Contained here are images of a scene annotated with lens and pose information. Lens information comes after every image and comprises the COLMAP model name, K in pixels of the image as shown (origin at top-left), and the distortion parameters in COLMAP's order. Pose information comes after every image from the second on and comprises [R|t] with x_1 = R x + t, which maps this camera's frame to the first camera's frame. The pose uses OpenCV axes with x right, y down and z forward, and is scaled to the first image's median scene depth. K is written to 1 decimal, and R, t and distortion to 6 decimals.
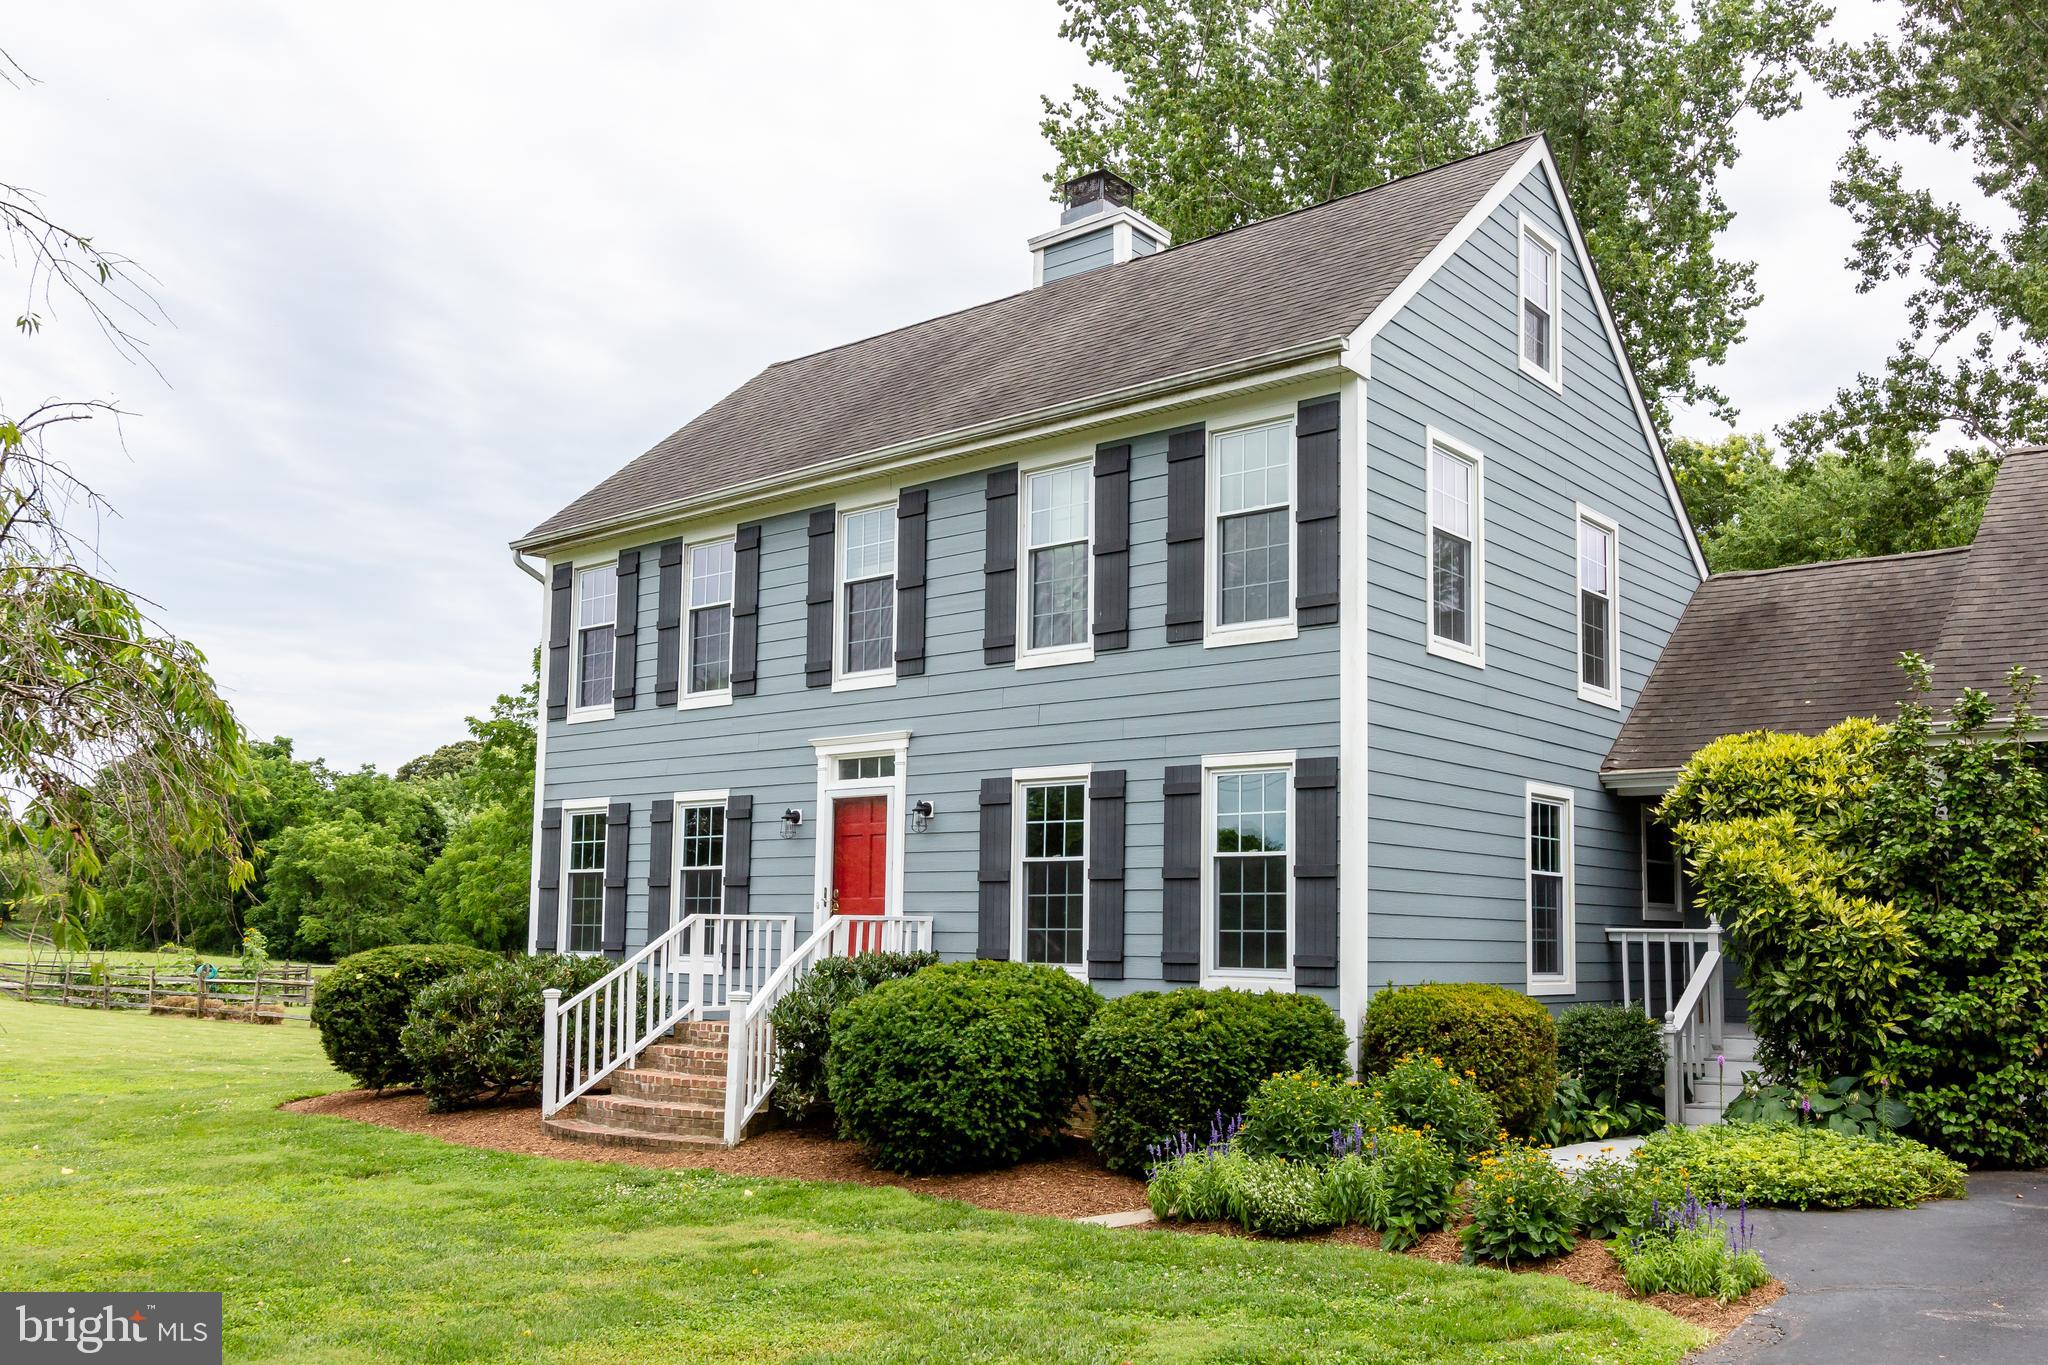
lens RADIAL K [[1725.0, 0, 1072.6], [0, 1725.0, 794.0], [0, 0, 1]] dist [-0.003446, 0.008463]
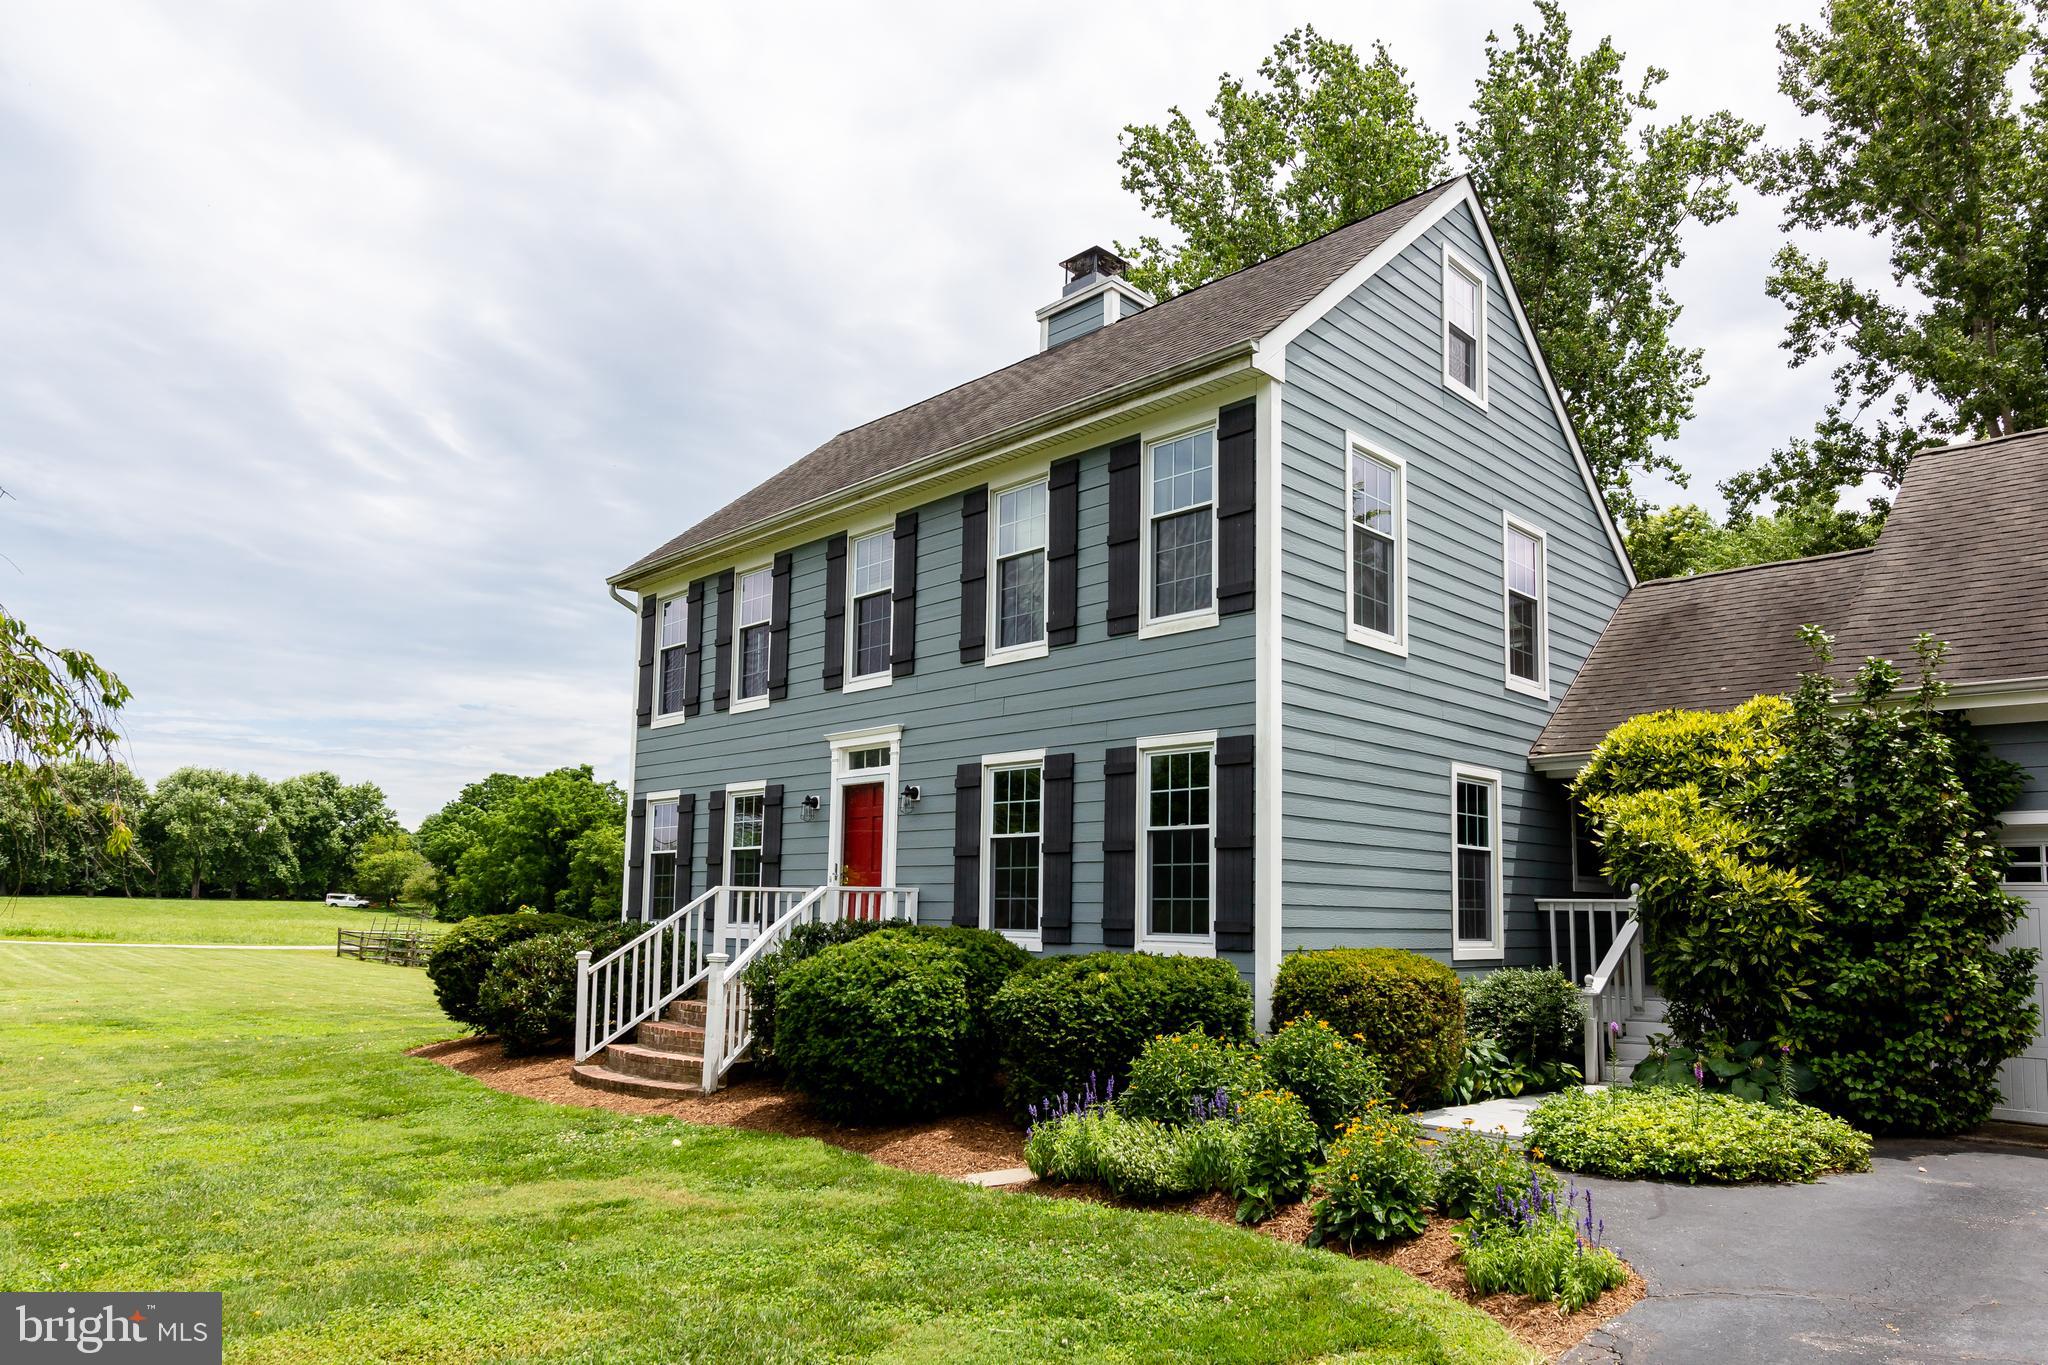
lens RADIAL K [[1303.1, 0, 1078.4], [0, 1303.1, 794.6], [0, 0, 1]] dist [-0.008994, 0.017562]
pose [[0.996480, -0.006920, -0.083549, 0.101081], [0.006147, 0.999936, -0.009505, 0.020012], [0.083610, 0.008958, 0.996458, 0.170929]]
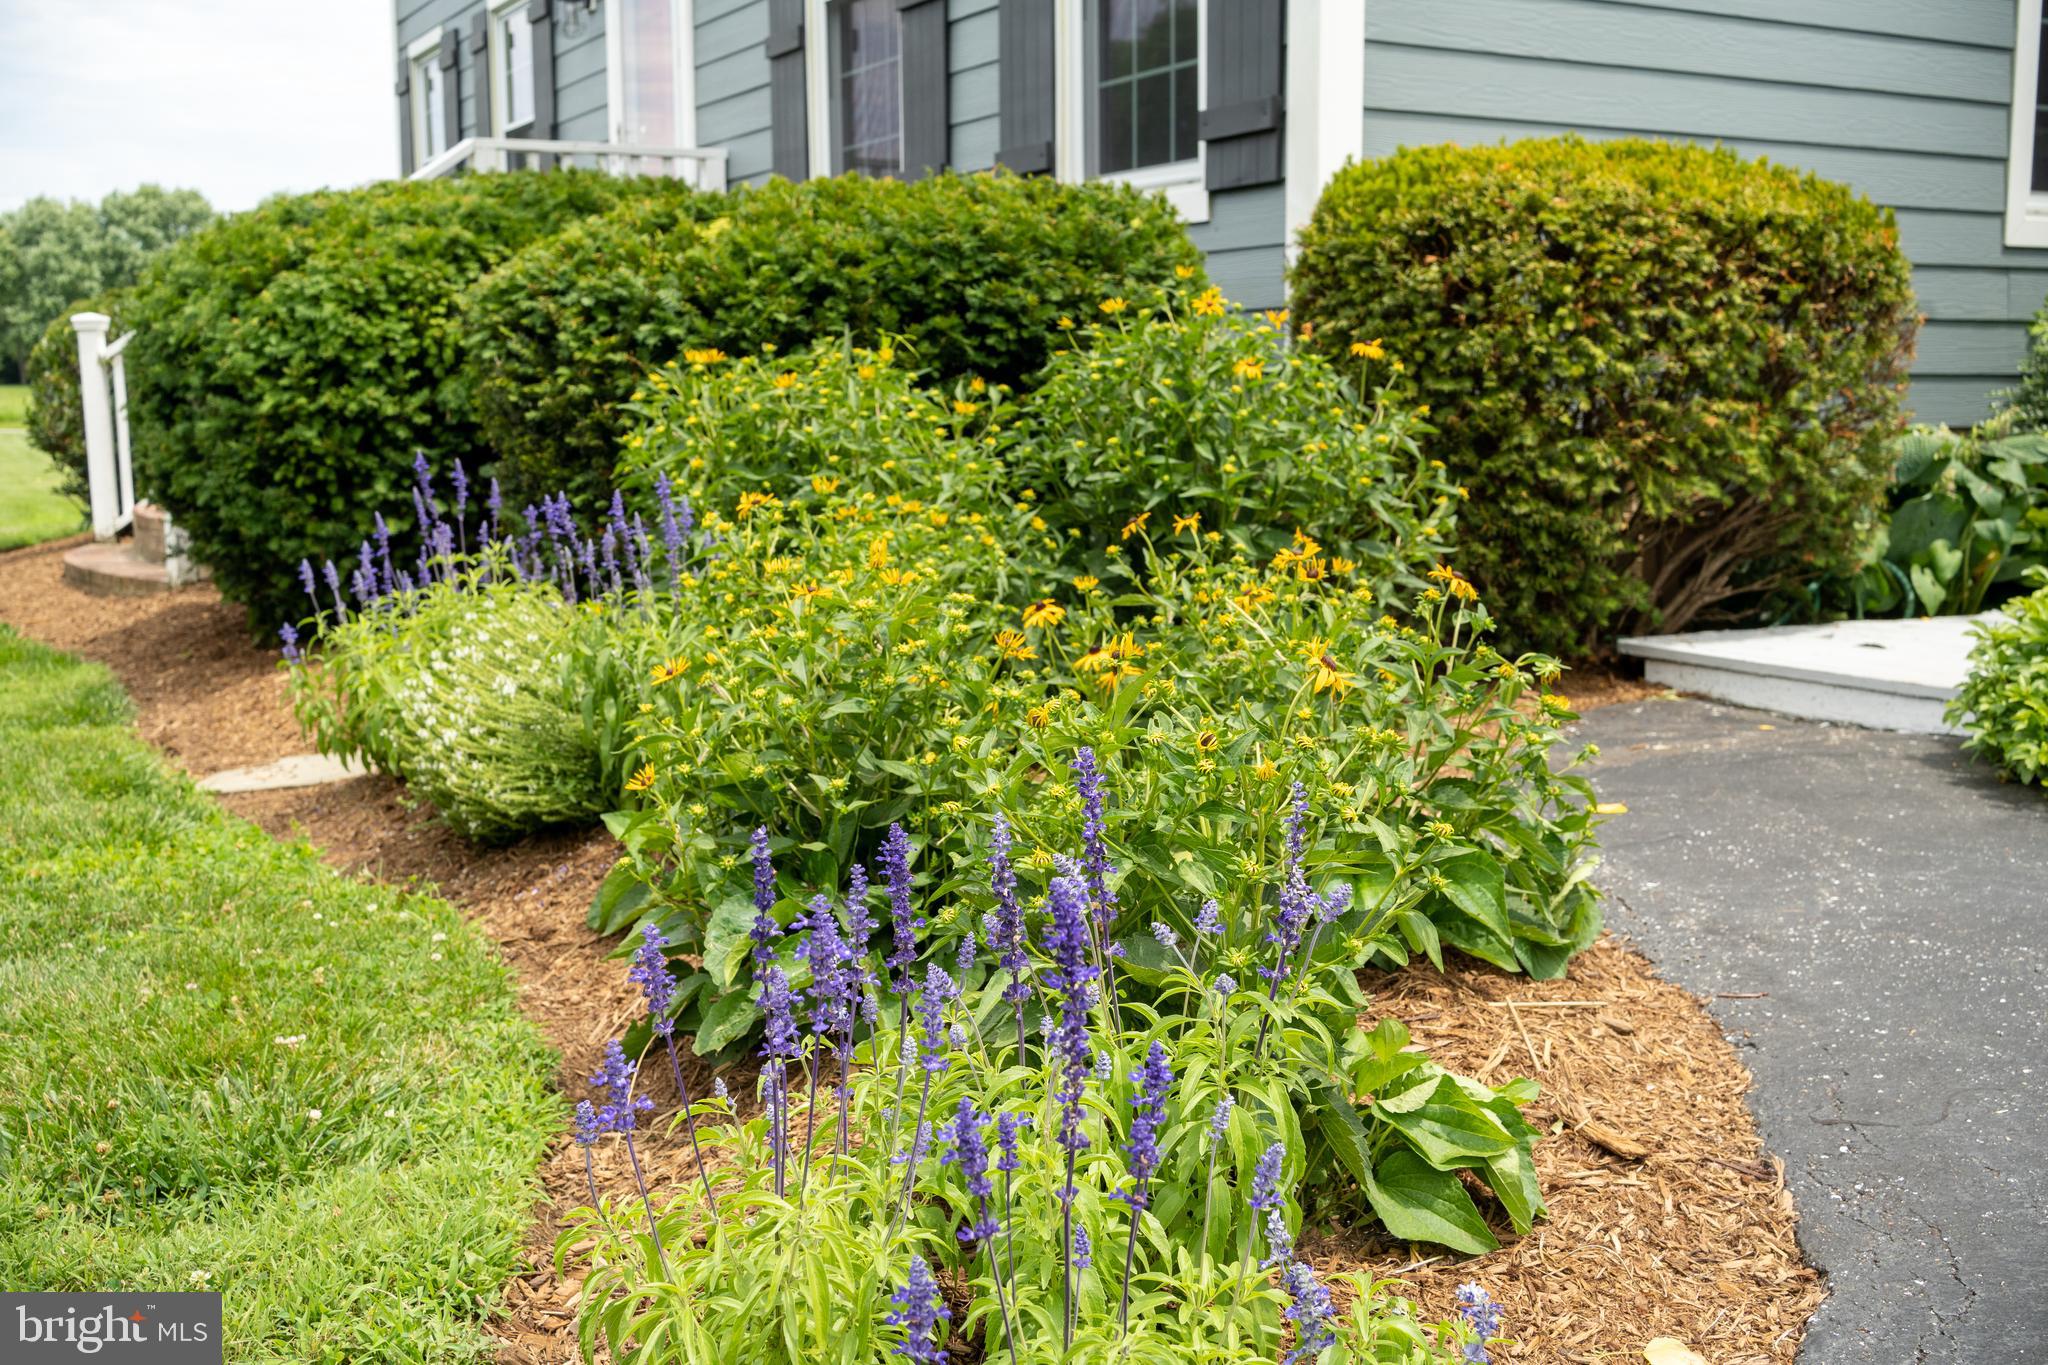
lens RADIAL K [[2069.5, 0, 1024.0], [0, 2069.5, 682.5], [0, 0, 1]] dist [-0.001894, -0.005436]
pose [[0.932211, 0.030679, -0.360614, 0.236175], [0.050095, 0.975872, 0.212521, 0.105977], [0.358433, -0.216179, 0.908181, 0.485942]]
